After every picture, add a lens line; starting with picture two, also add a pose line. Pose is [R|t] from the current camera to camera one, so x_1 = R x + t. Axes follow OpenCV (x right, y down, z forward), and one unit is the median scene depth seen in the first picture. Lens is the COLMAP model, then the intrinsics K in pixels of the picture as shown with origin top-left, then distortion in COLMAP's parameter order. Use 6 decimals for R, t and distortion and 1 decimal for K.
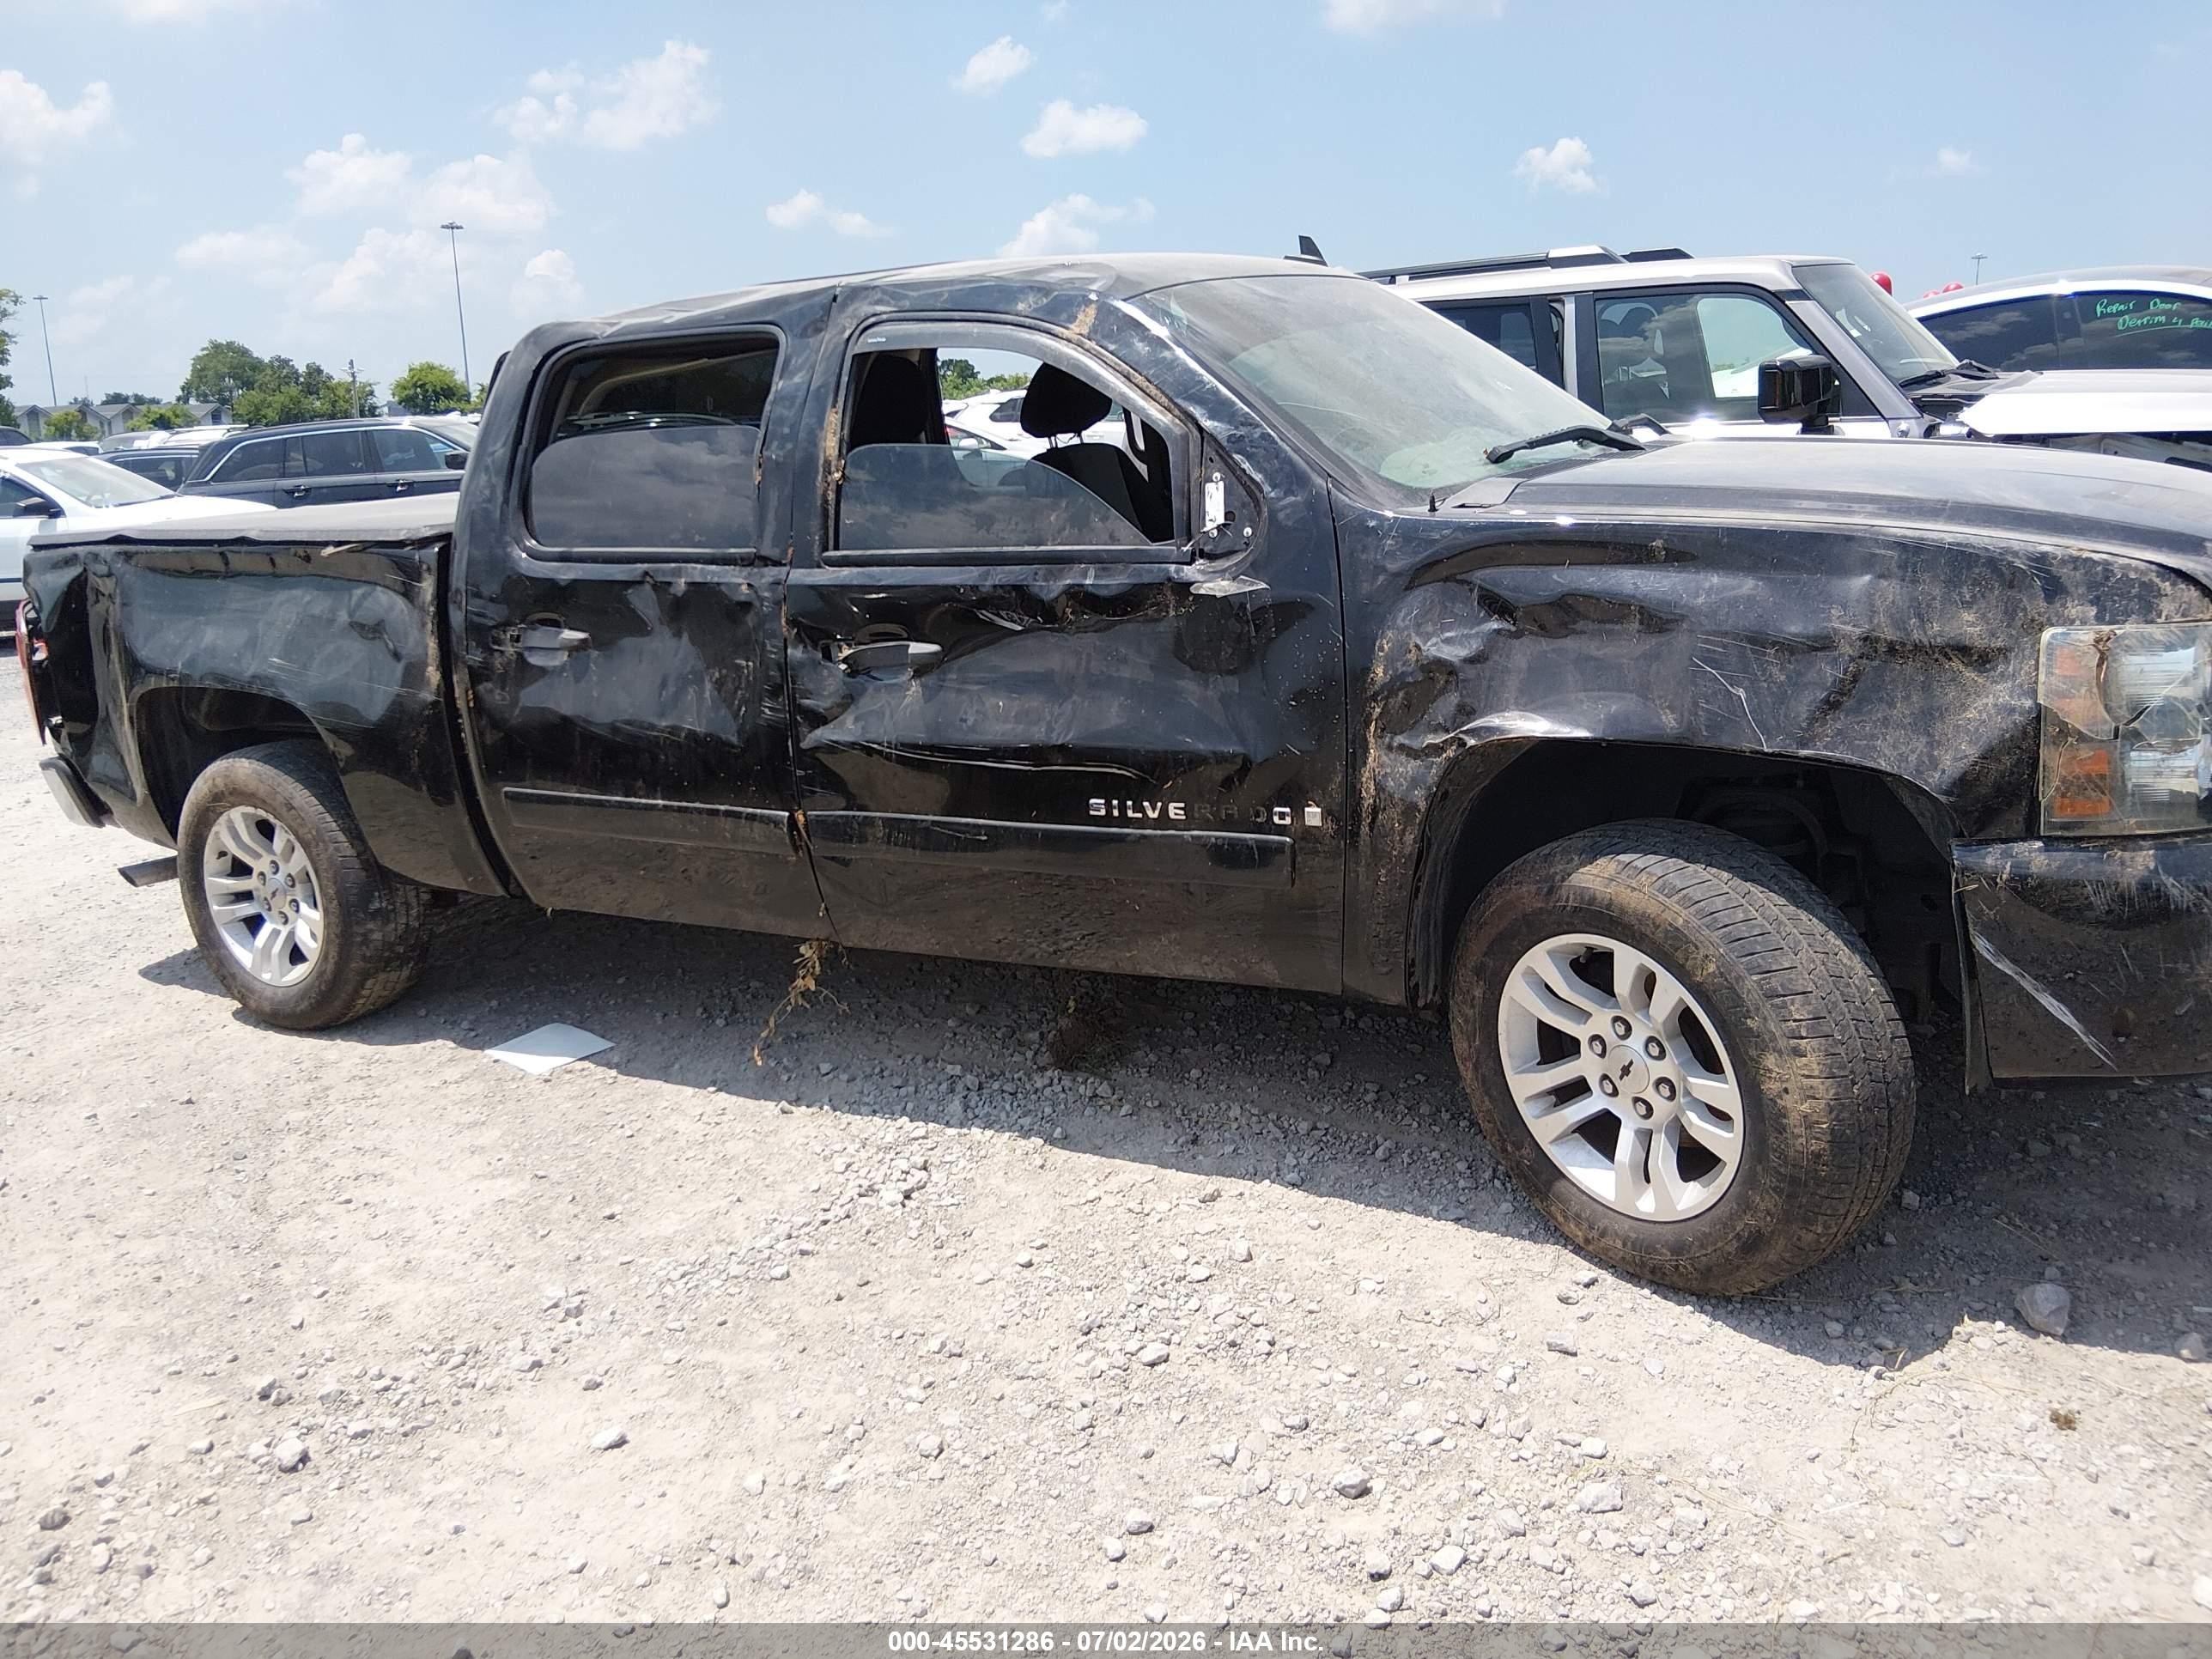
lens RADIAL K [[1686.2, 0, 1092.7], [0, 1686.2, 832.2], [0, 0, 1]] dist [0.103252, -0.191252]
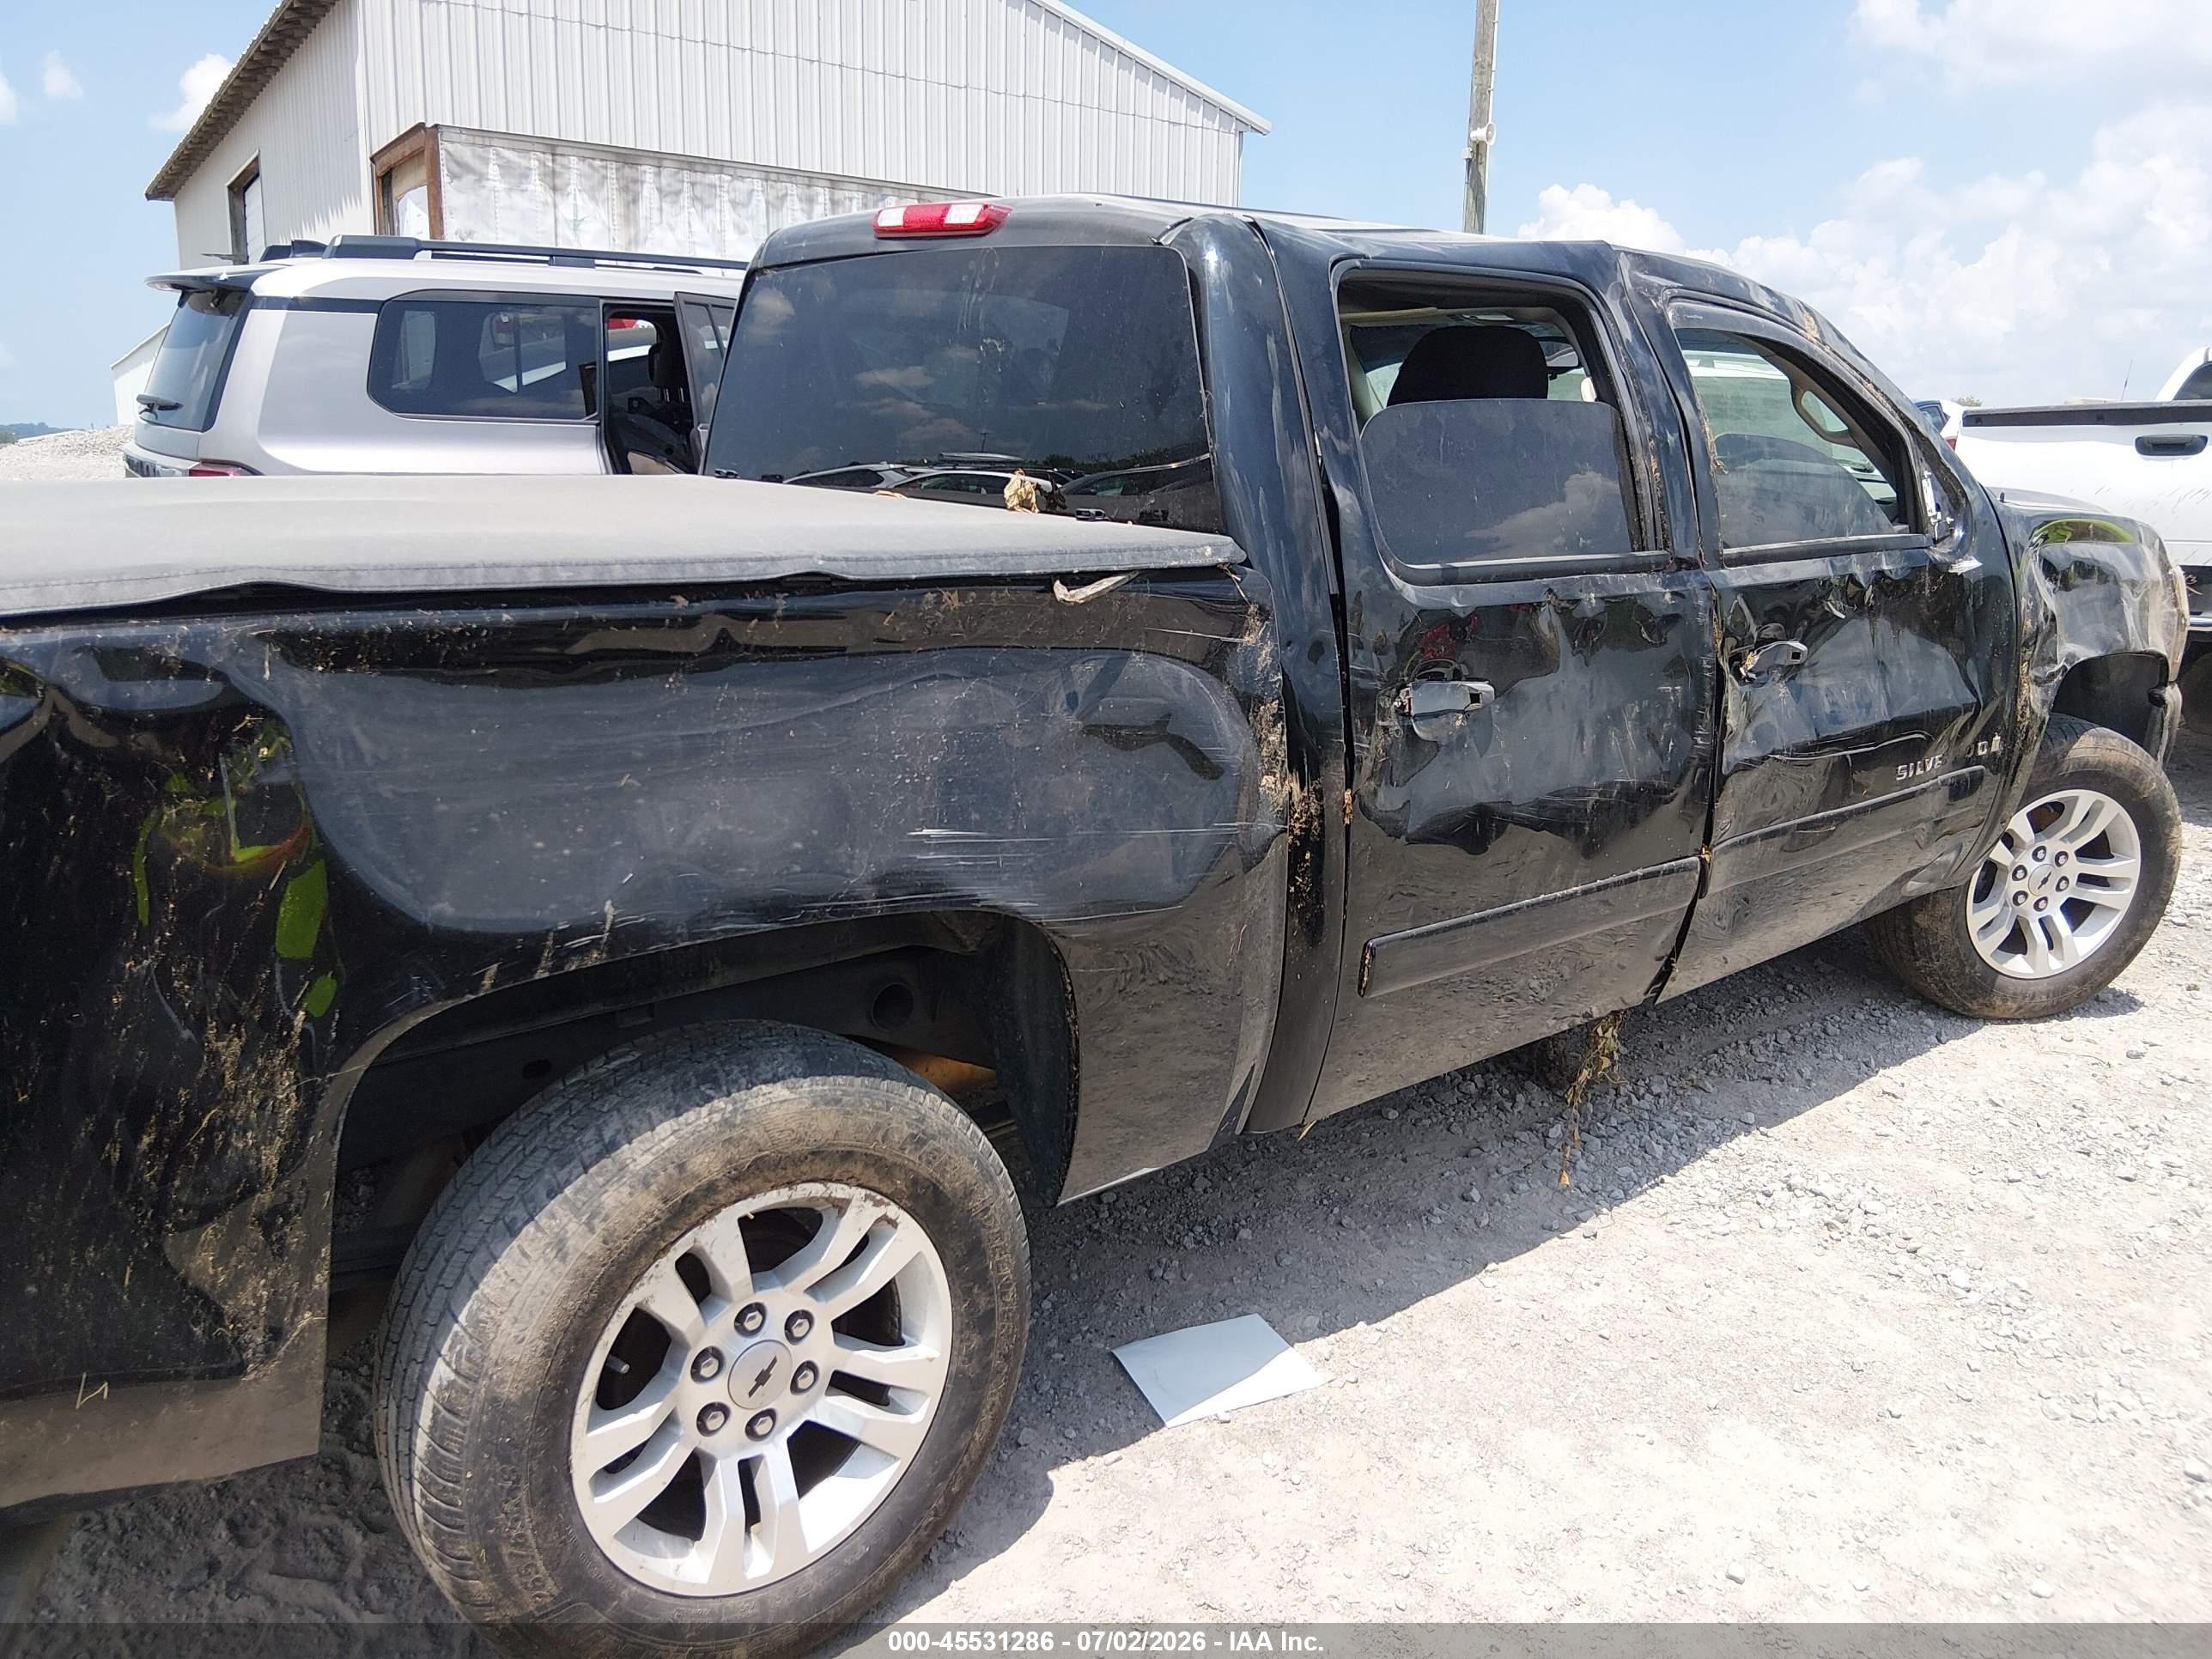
lens RADIAL K [[1686.2, 0, 1092.7], [0, 1686.2, 832.2], [0, 0, 1]] dist [0.103252, -0.191252]
pose [[0.357975, -0.165283, 0.918986, -1.212557], [0.190828, 0.976385, 0.101273, -0.190073], [-0.914023, 0.139115, 0.381062, 1.068296]]
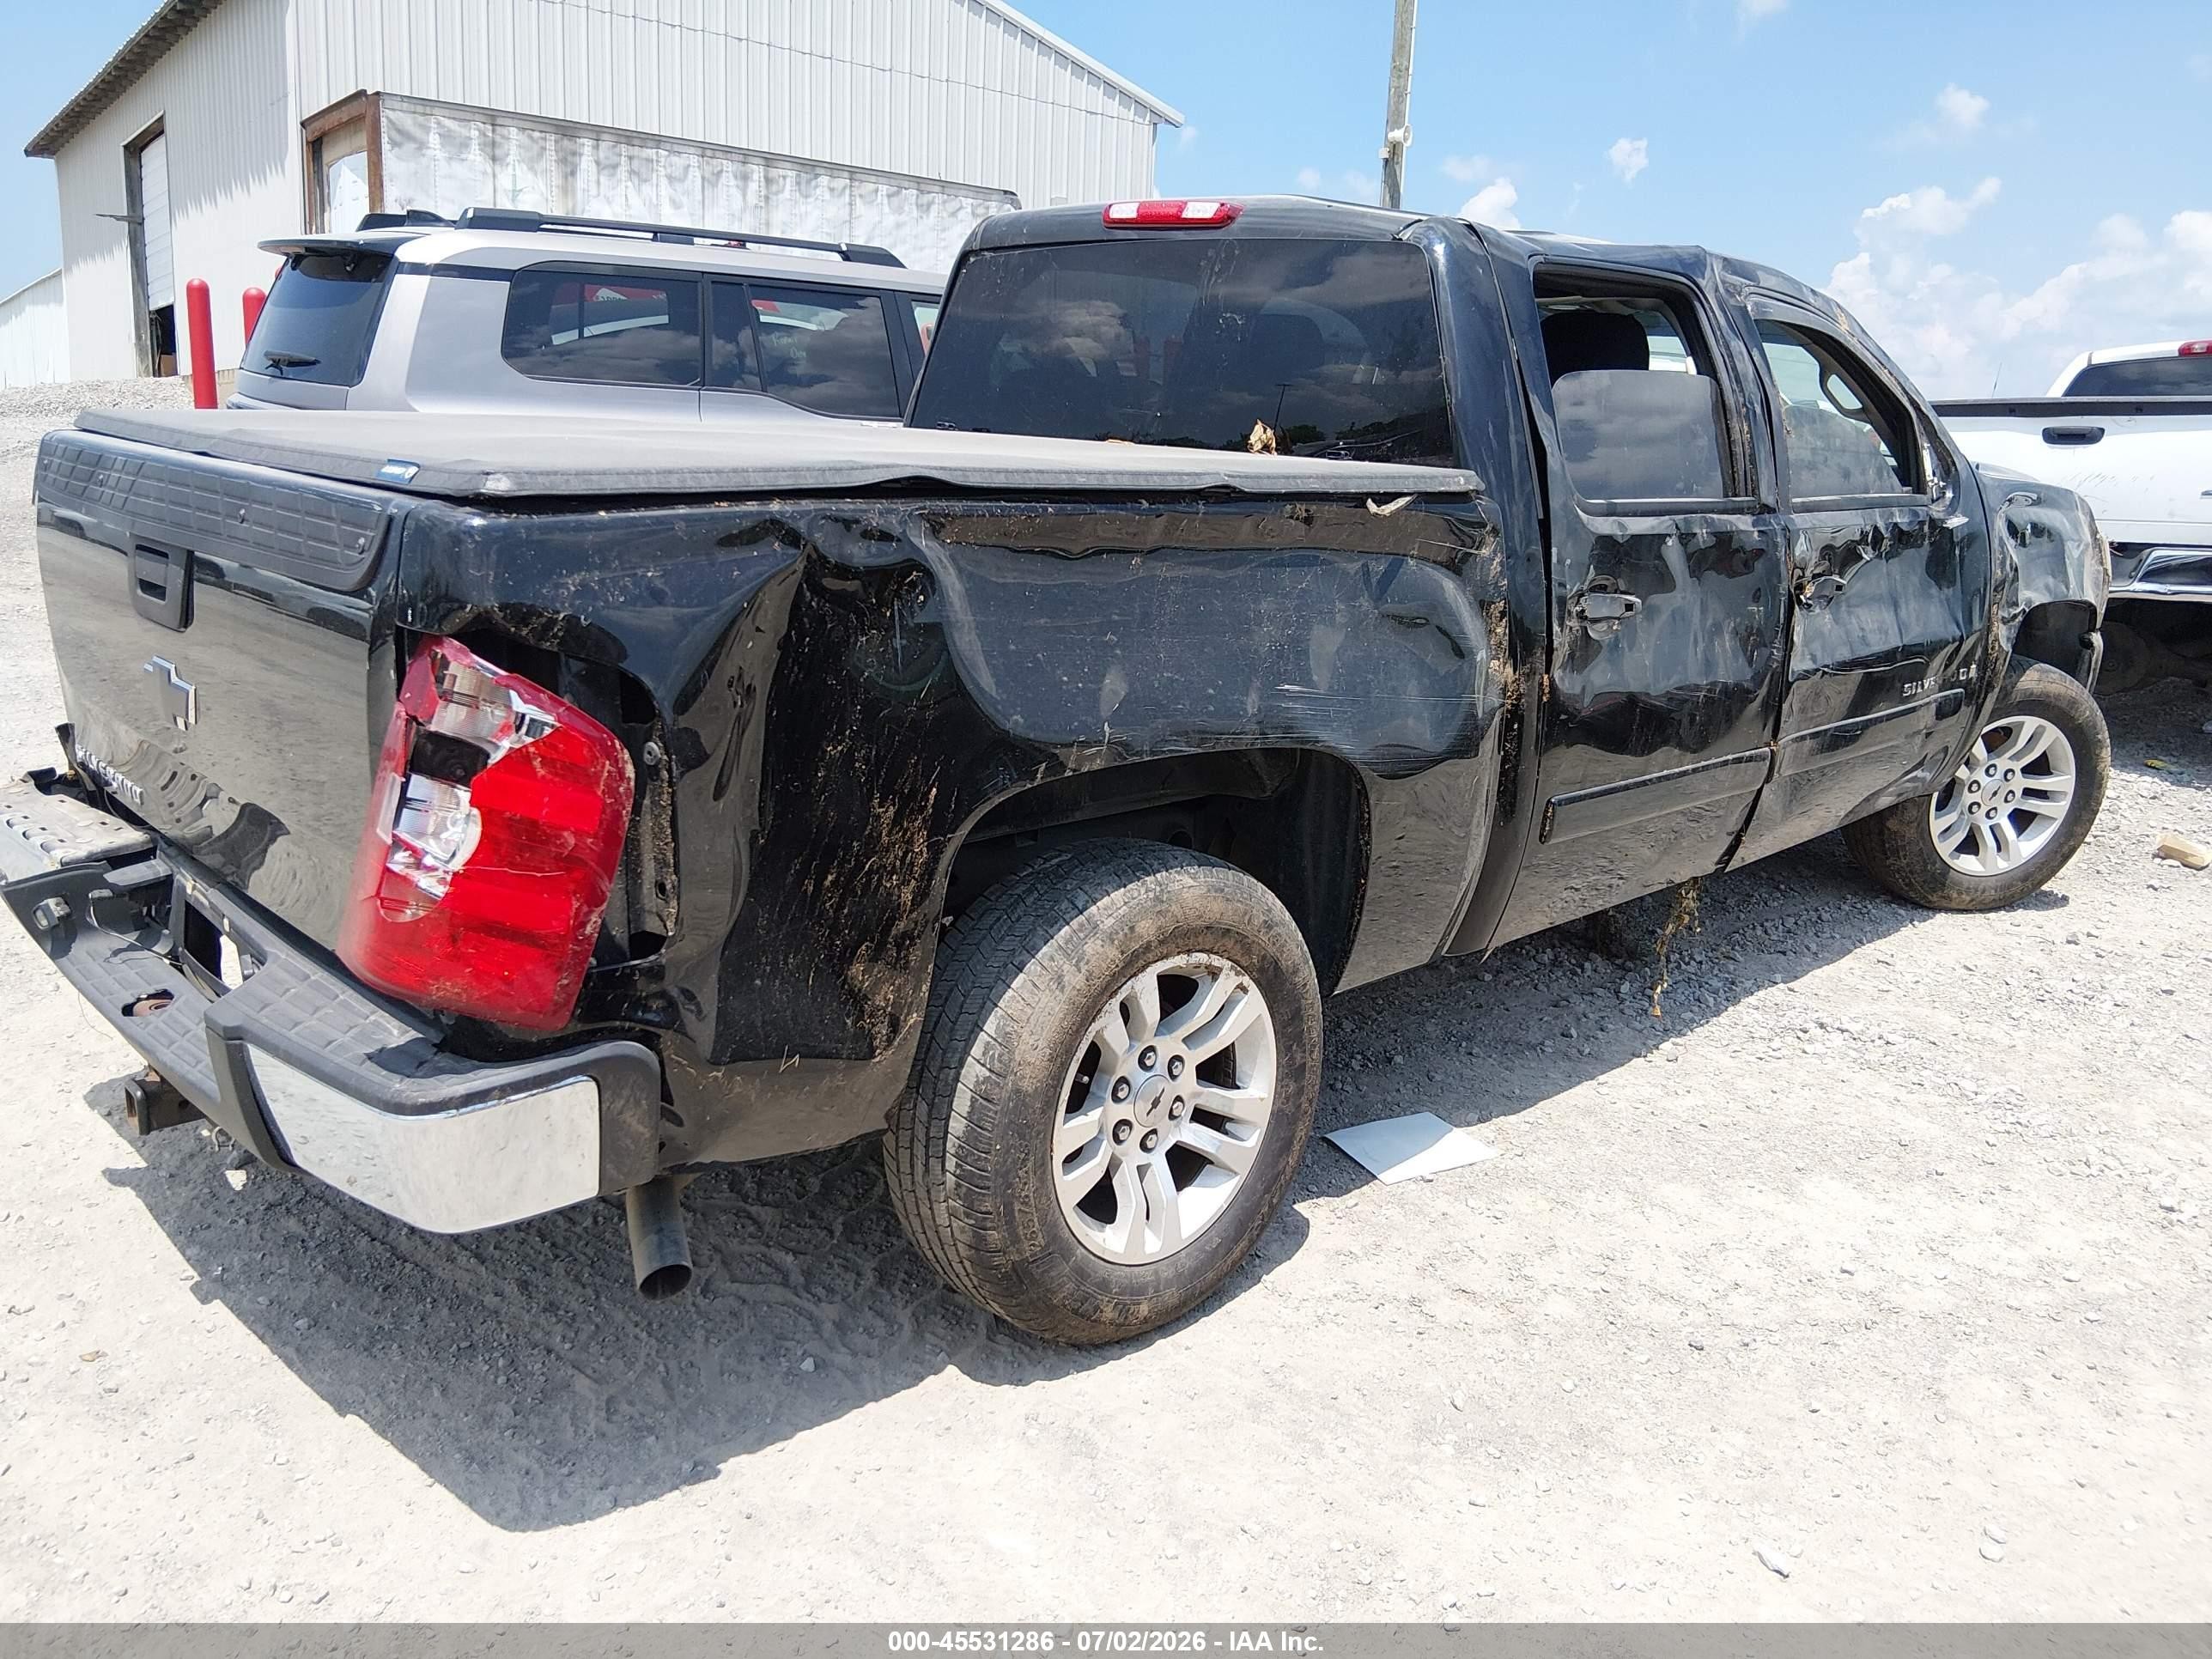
lens RADIAL K [[1684.9, 0, 1092.7], [0, 1684.9, 839.8], [0, 0, 1]] dist [0.114682, -0.222455]
pose [[0.286193, -0.175346, 0.941991, -1.478431], [0.180117, 0.975432, 0.126848, -0.187467], [-0.941091, 0.133366, 0.310744, 1.207381]]
